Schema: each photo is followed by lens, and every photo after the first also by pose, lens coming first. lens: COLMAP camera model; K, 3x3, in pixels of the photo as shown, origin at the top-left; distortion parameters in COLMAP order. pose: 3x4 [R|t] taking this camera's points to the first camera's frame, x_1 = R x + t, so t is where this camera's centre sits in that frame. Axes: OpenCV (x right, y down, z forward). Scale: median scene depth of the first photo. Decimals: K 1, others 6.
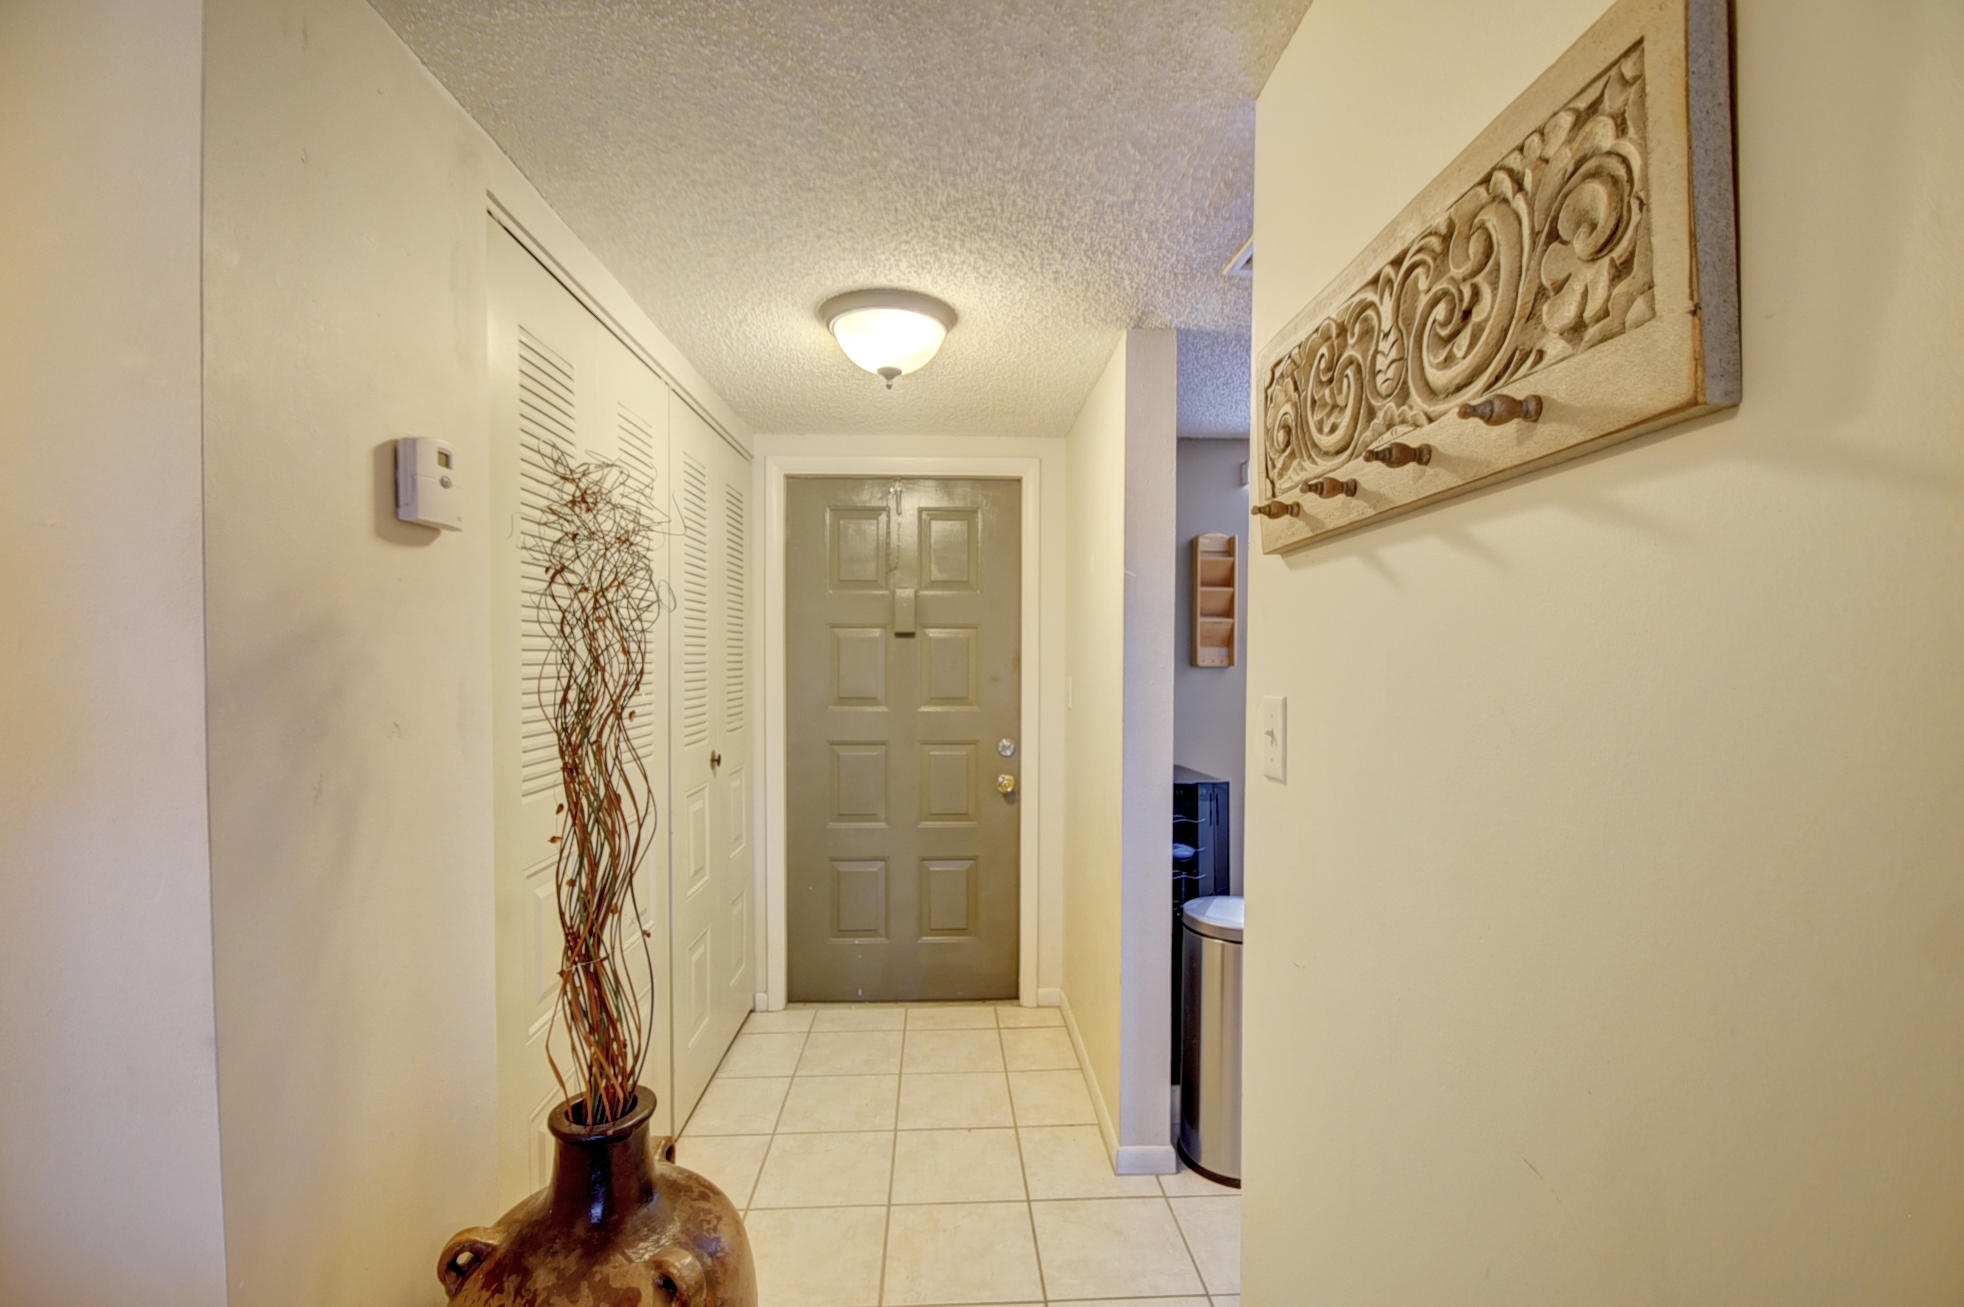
lens RADIAL K [[889.6, 0, 988.0], [0, 889.6, 646.2], [0, 0, 1]] dist [-0.002370, -0.006094]
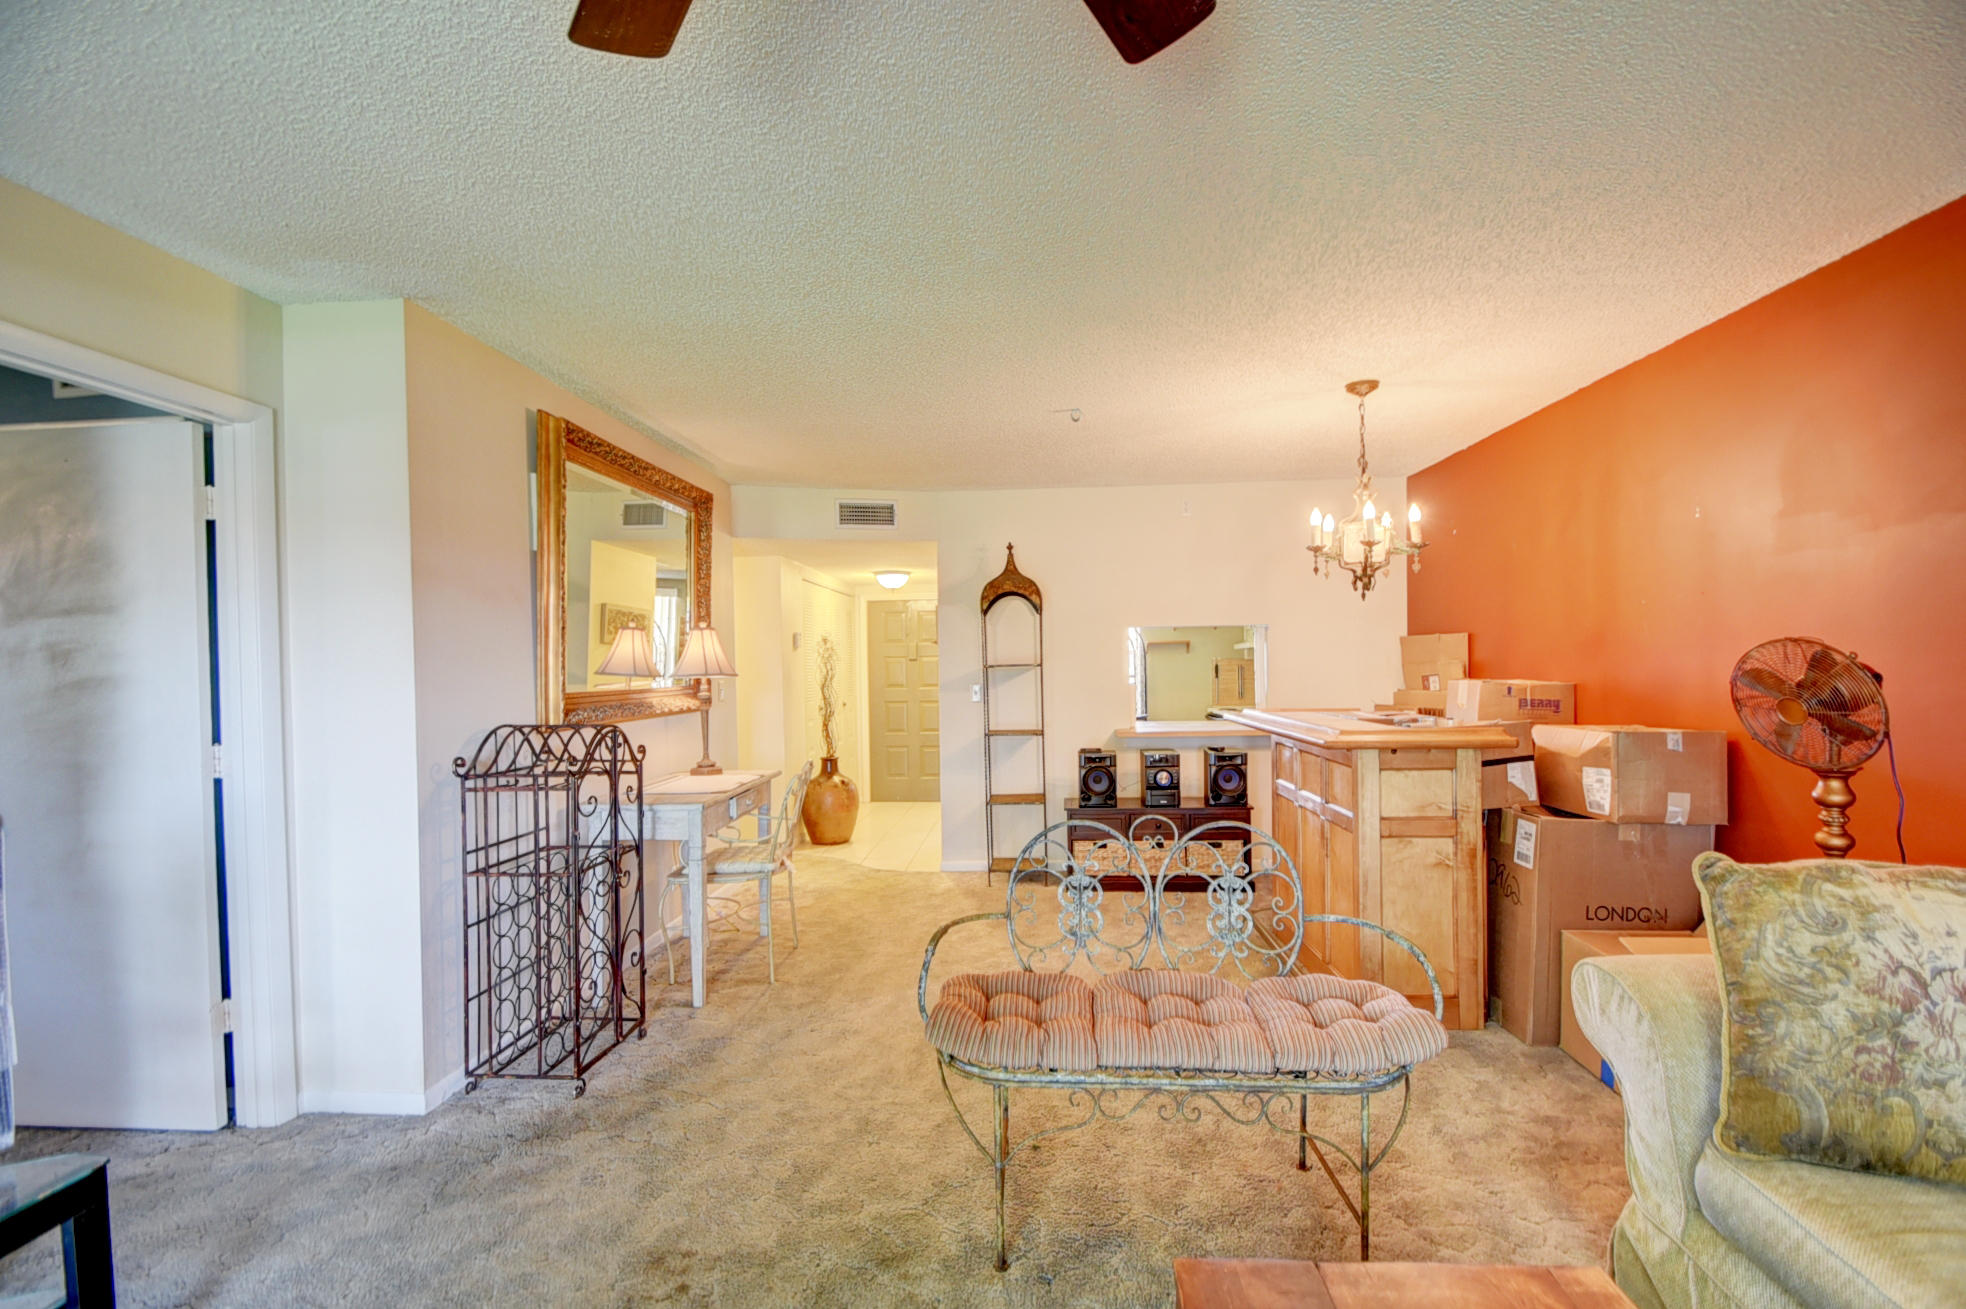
lens RADIAL K [[890.5, 0, 985.0], [0, 890.5, 675.0], [0, 0, 1]] dist [-0.002370, -0.006094]
pose [[0.992487, -0.016426, -0.121241, 0.423320], [0.018666, 0.999675, 0.017359, -0.011285], [0.120916, -0.019491, 0.992471, -1.548375]]
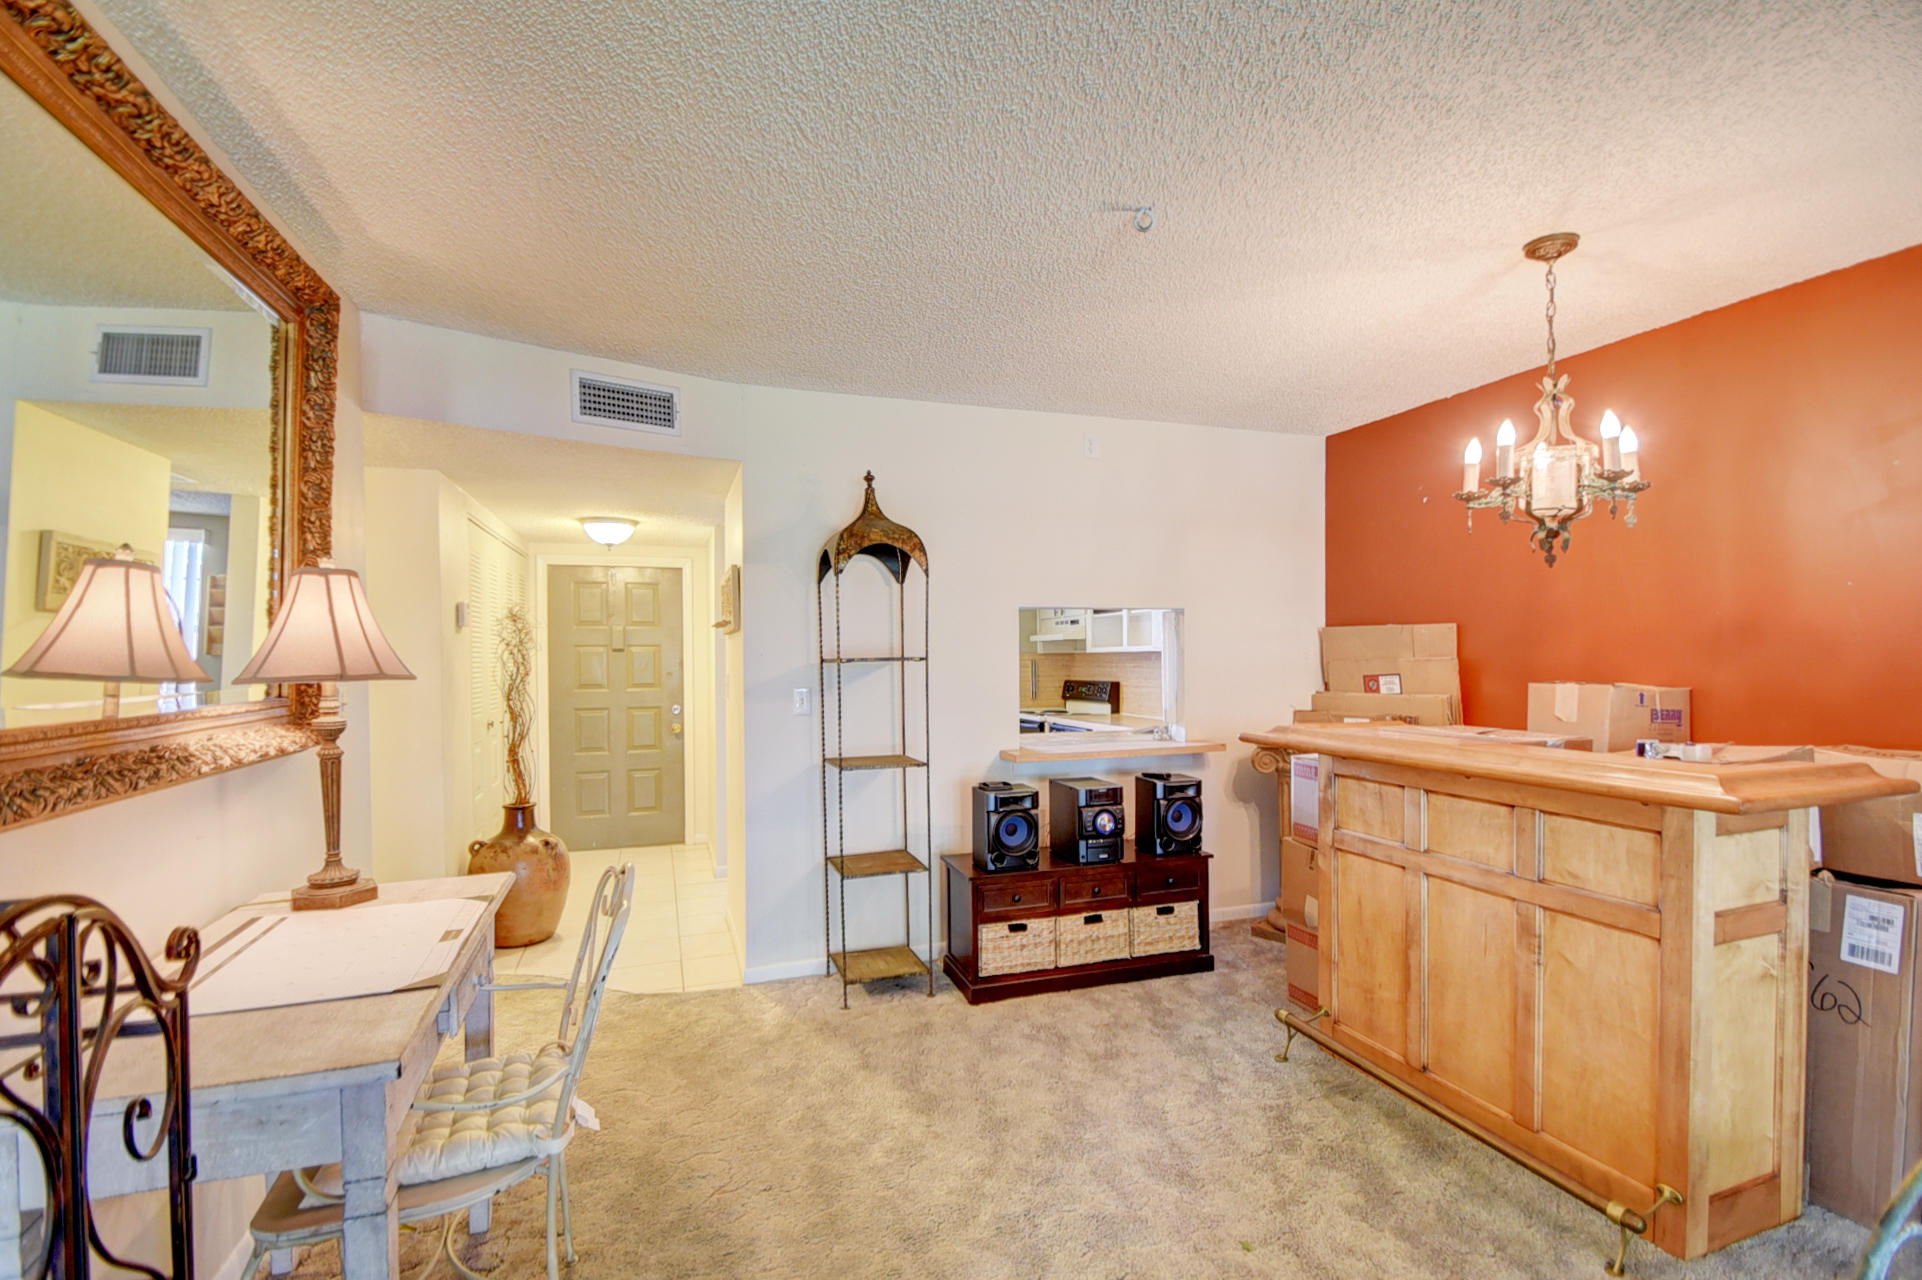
lens RADIAL K [[870.6, 0, 965.6], [0, 870.6, 659.4], [0, 0, 1]] dist [-0.002370, -0.006094]
pose [[0.959831, -0.010255, 0.280392, 0.094194], [0.007037, 0.999897, 0.012481, -0.011745], [-0.280491, -0.010007, 0.959805, -0.956710]]
